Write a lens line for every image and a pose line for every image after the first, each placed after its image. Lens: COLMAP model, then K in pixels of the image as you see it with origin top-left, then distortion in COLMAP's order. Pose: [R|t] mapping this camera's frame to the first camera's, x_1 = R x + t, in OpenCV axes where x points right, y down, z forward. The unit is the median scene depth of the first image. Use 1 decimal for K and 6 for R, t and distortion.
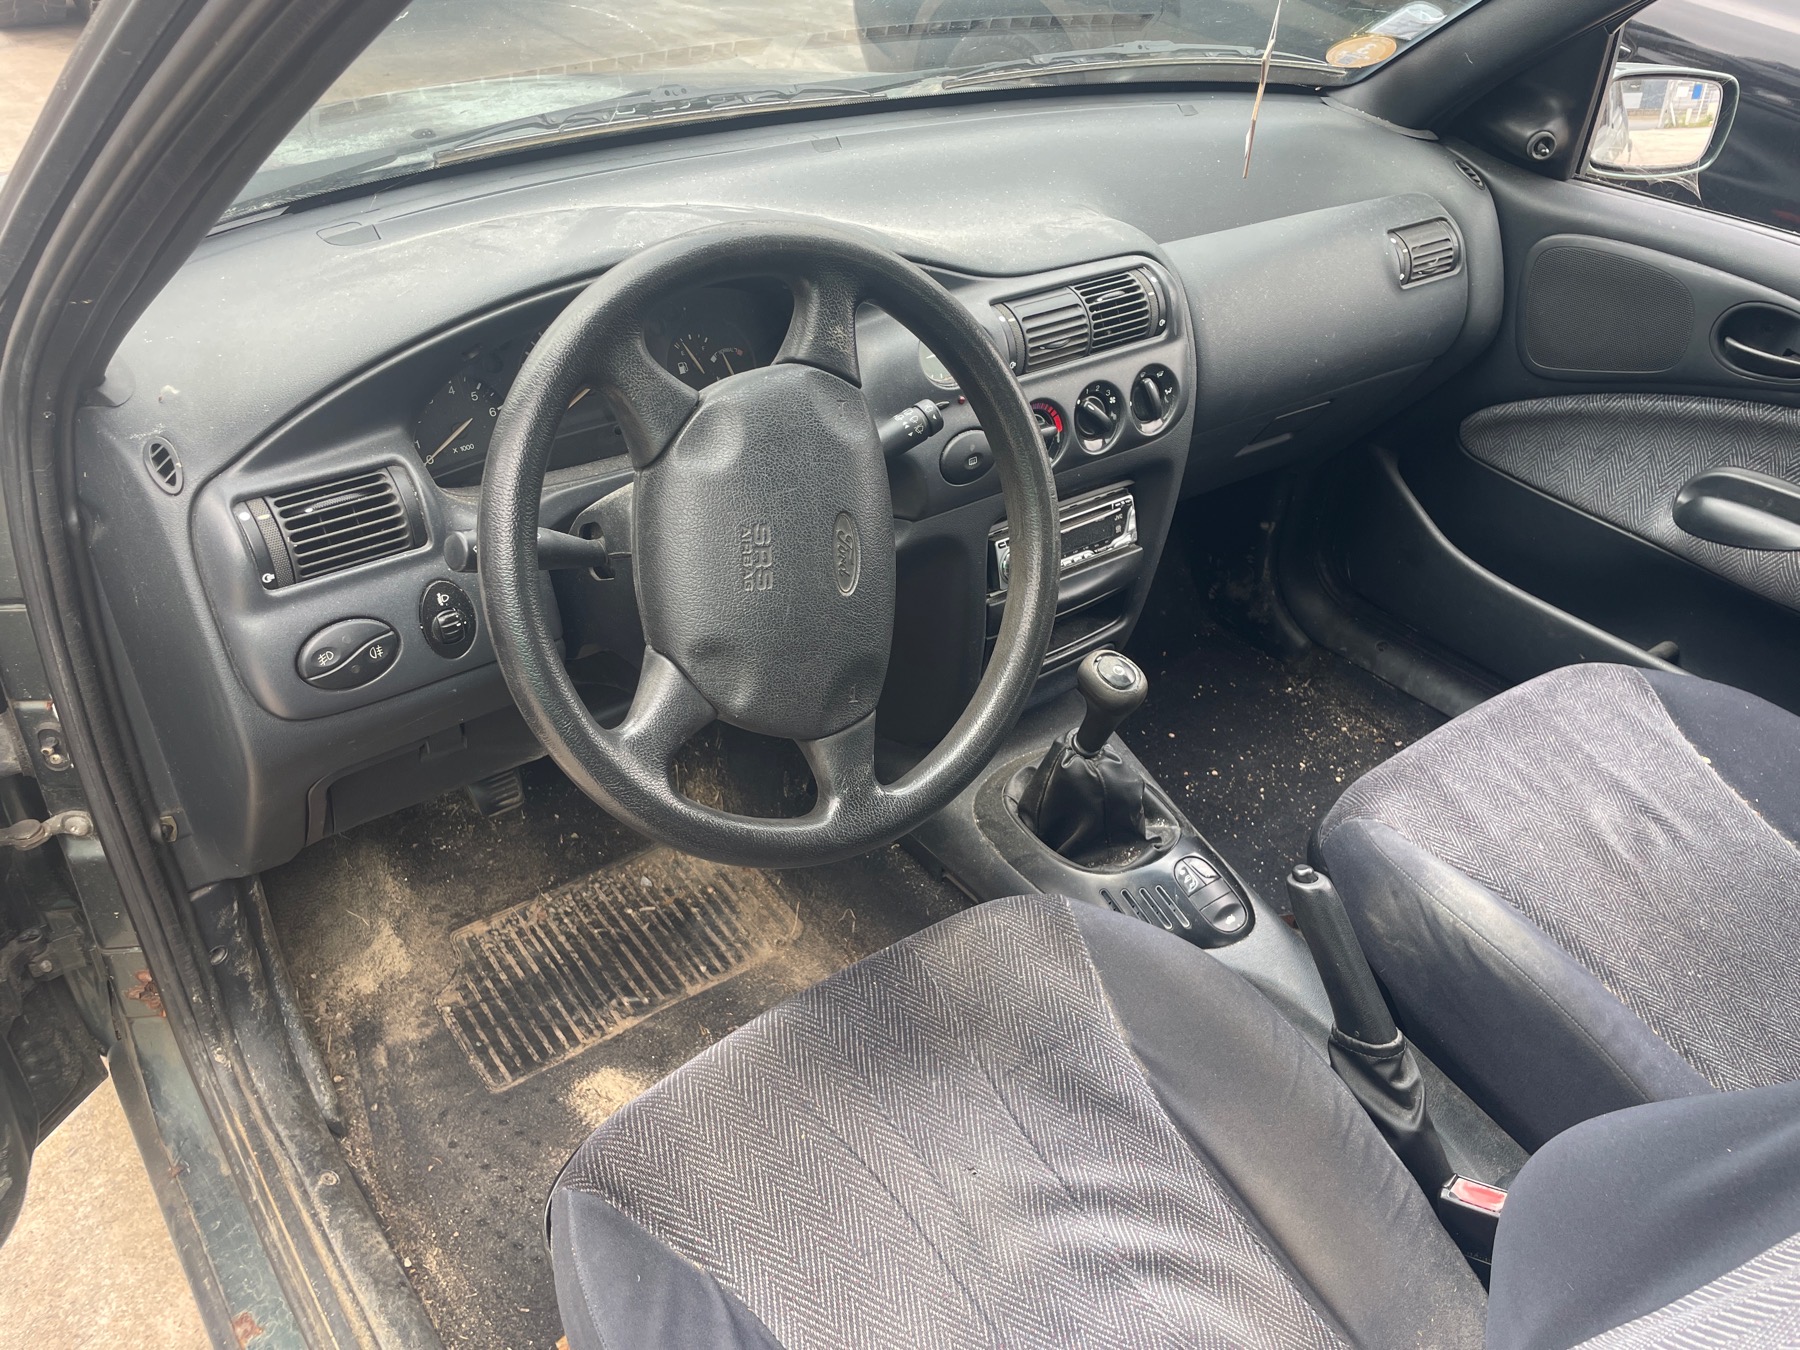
lens RADIAL K [[1363.6, 0, 901.6], [0, 1363.6, 671.4], [0, 0, 1]] dist [0.065489, -0.075680]
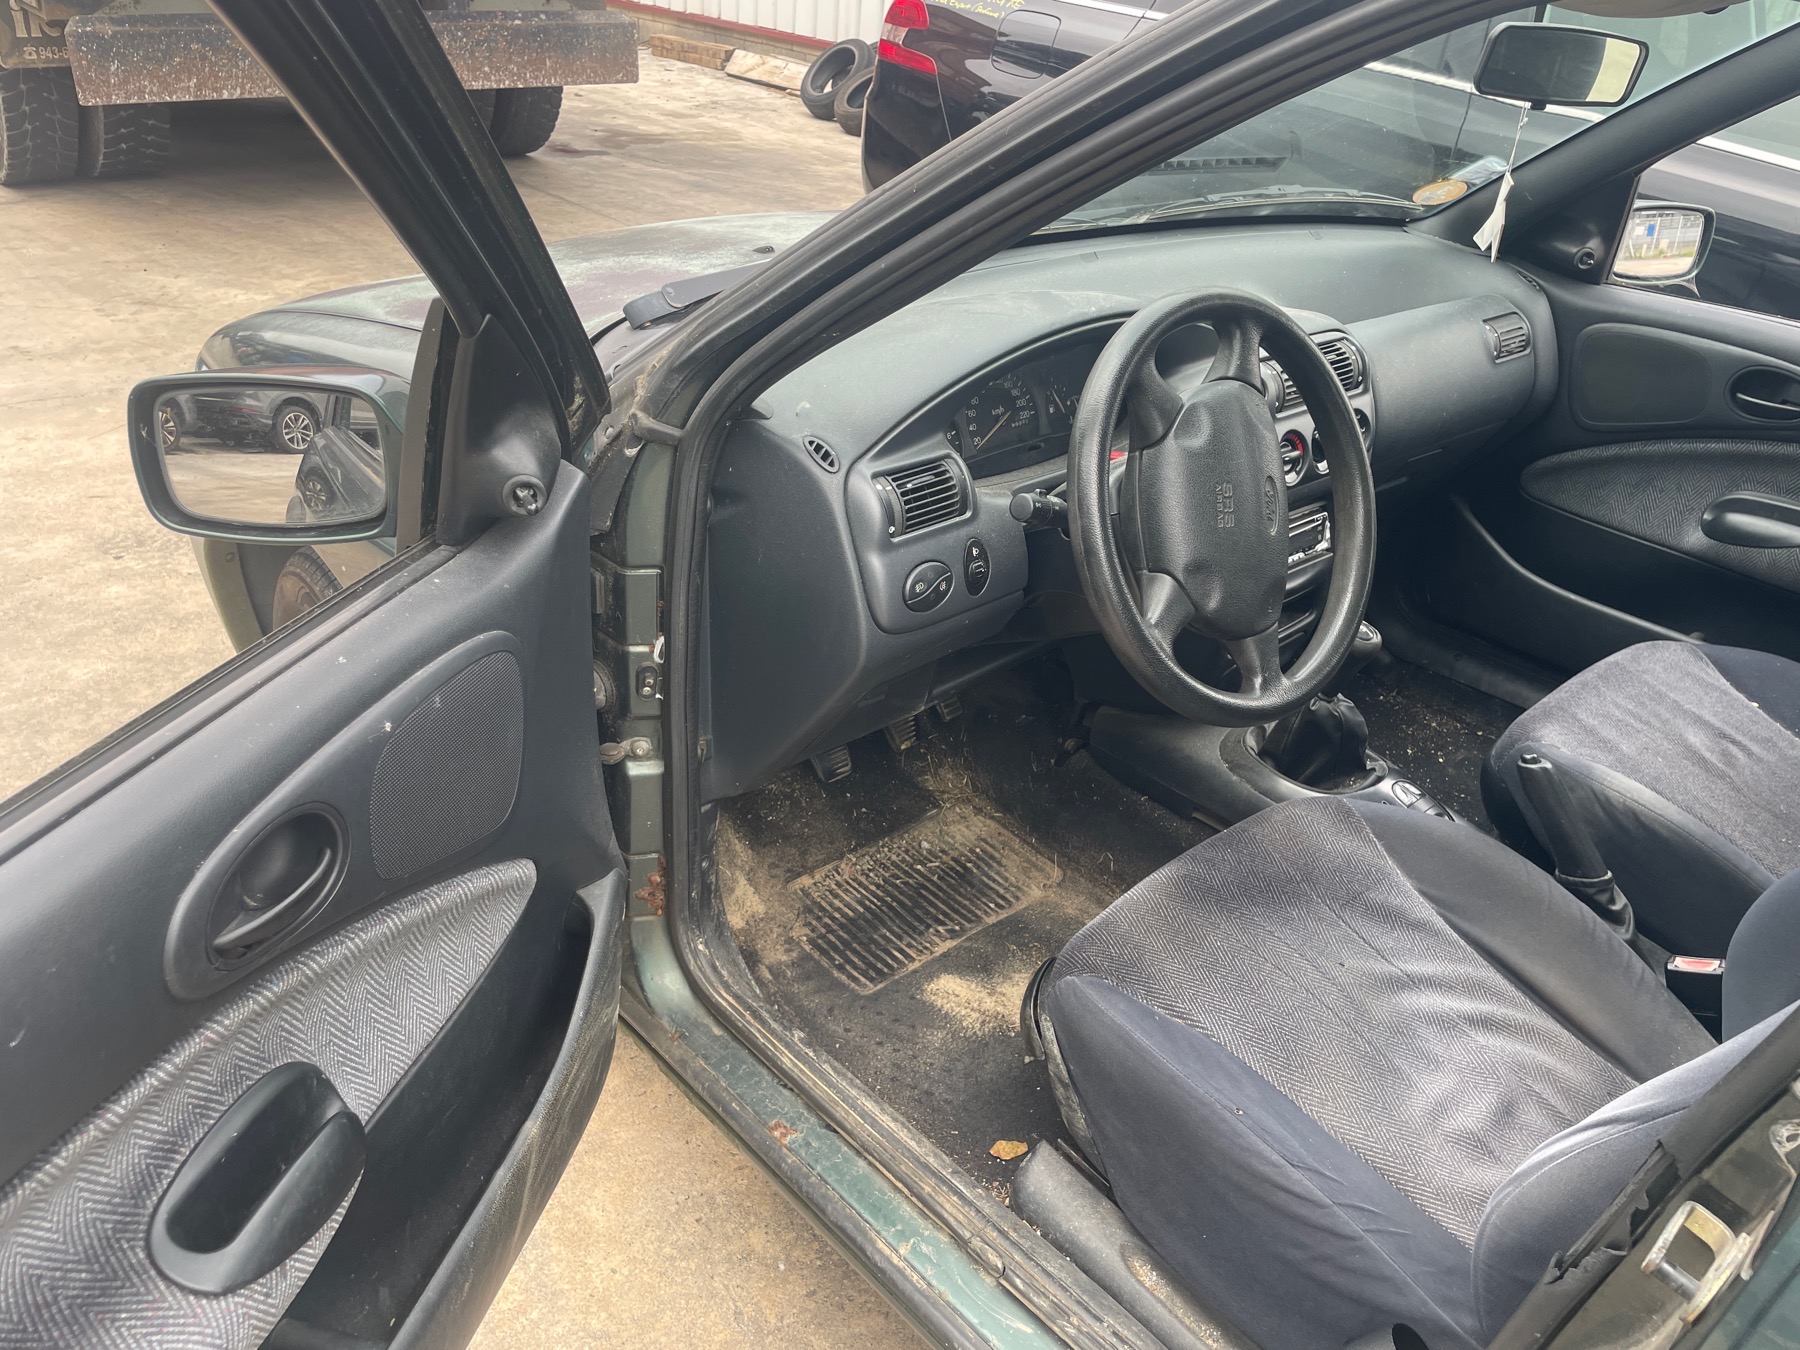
lens RADIAL K [[1363.6, 0, 901.3], [0, 1363.6, 666.0], [0, 0, 1]] dist [0.065489, -0.075680]
pose [[0.995871, -0.028931, 0.086048, -0.355108], [0.037843, 0.993877, -0.103809, 0.138791], [-0.082518, 0.106637, 0.990868, -0.254655]]
